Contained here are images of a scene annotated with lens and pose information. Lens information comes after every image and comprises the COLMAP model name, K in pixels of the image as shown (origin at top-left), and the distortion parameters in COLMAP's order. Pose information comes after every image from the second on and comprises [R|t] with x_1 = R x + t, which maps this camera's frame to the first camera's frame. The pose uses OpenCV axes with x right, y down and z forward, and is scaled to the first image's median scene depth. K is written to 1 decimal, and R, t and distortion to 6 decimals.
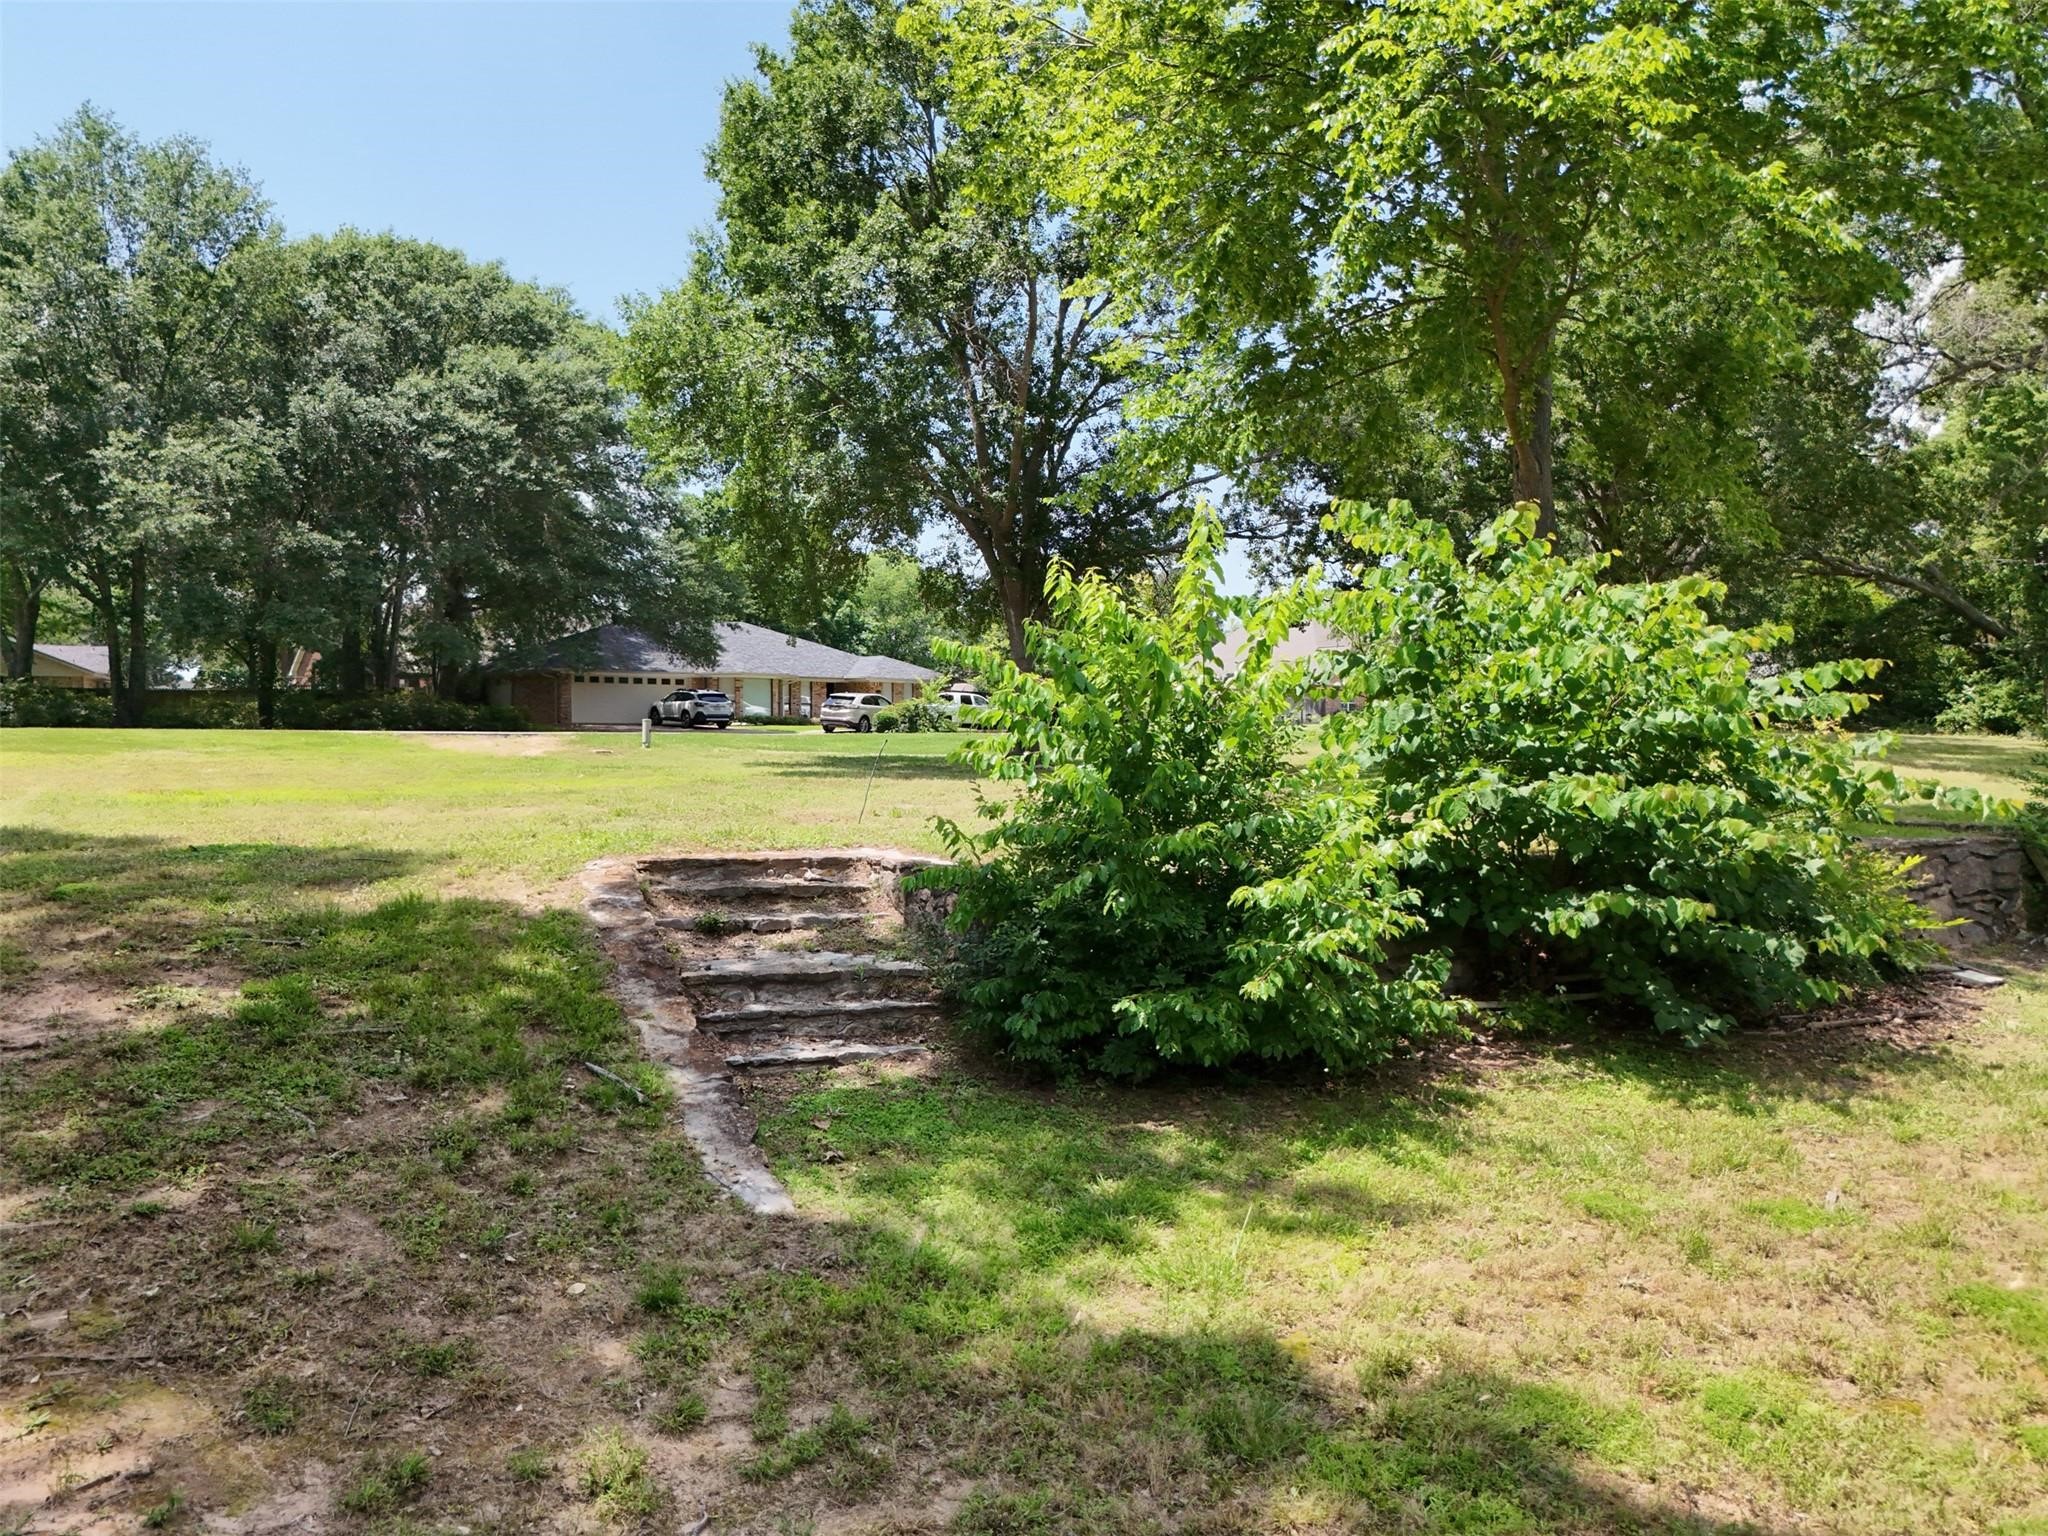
lens RADIAL K [[1541.5, 0, 1022.7], [0, 1541.5, 775.0], [0, 0, 1]] dist [0.050746, -0.053381]
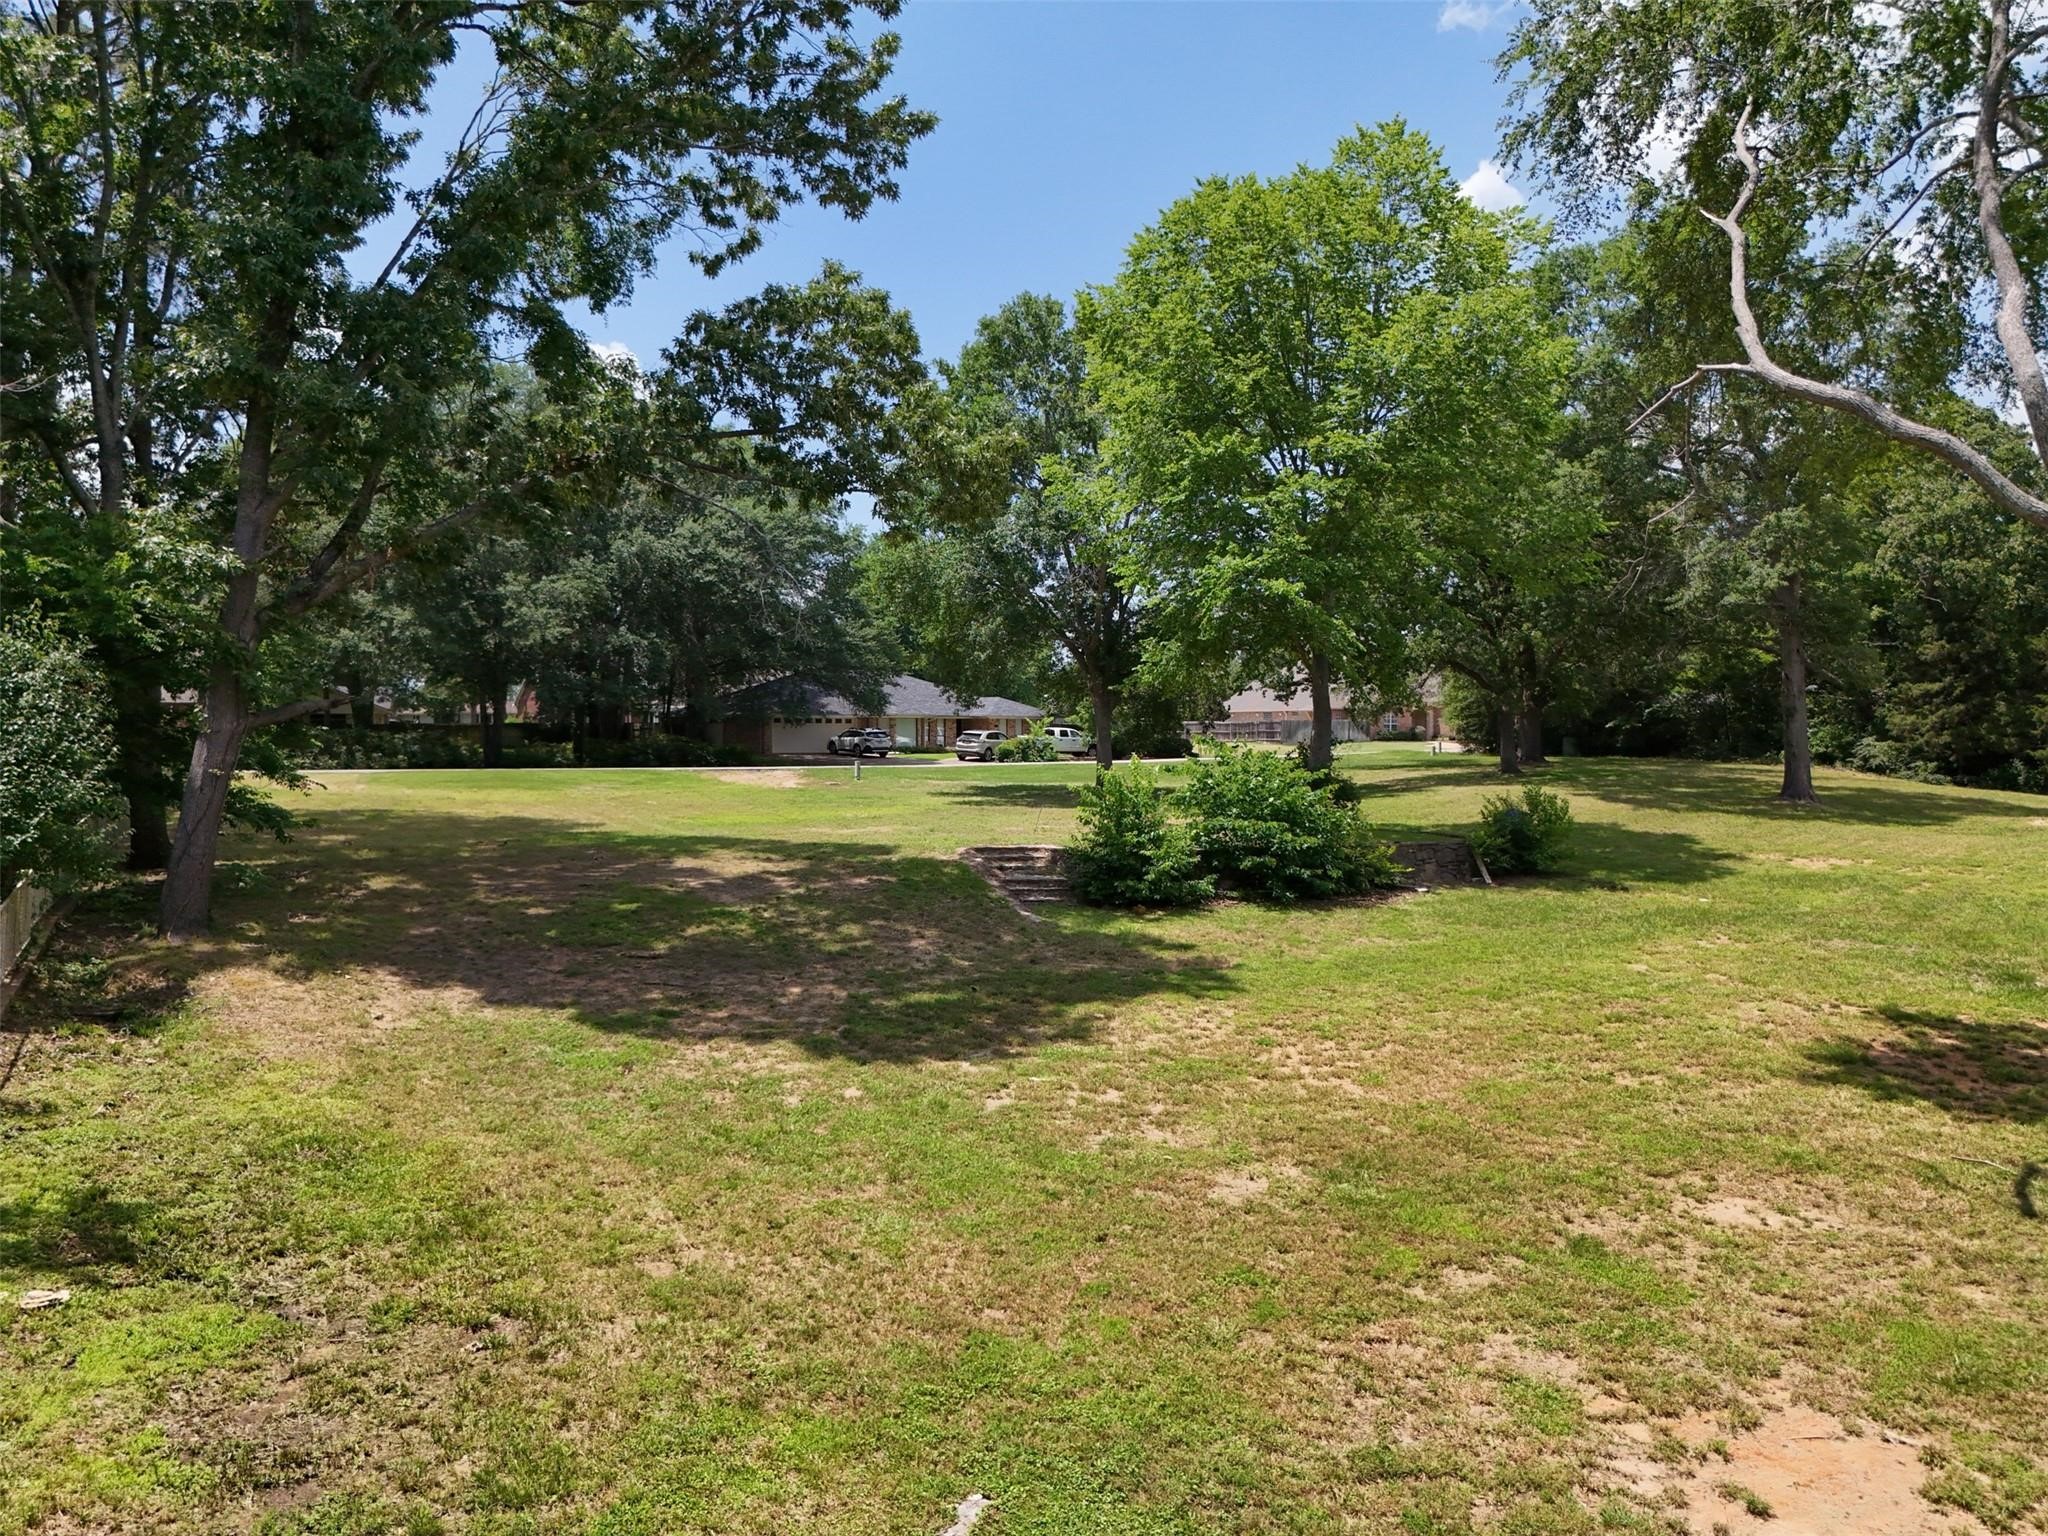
lens RADIAL K [[1541.5, 0, 1004.4], [0, 1541.5, 769.2], [0, 0, 1]] dist [0.050746, -0.053381]
pose [[0.997445, -0.002127, -0.071404, 0.006962], [0.001821, 0.999989, -0.004358, -0.015059], [0.071412, 0.004217, 0.997438, -0.356854]]
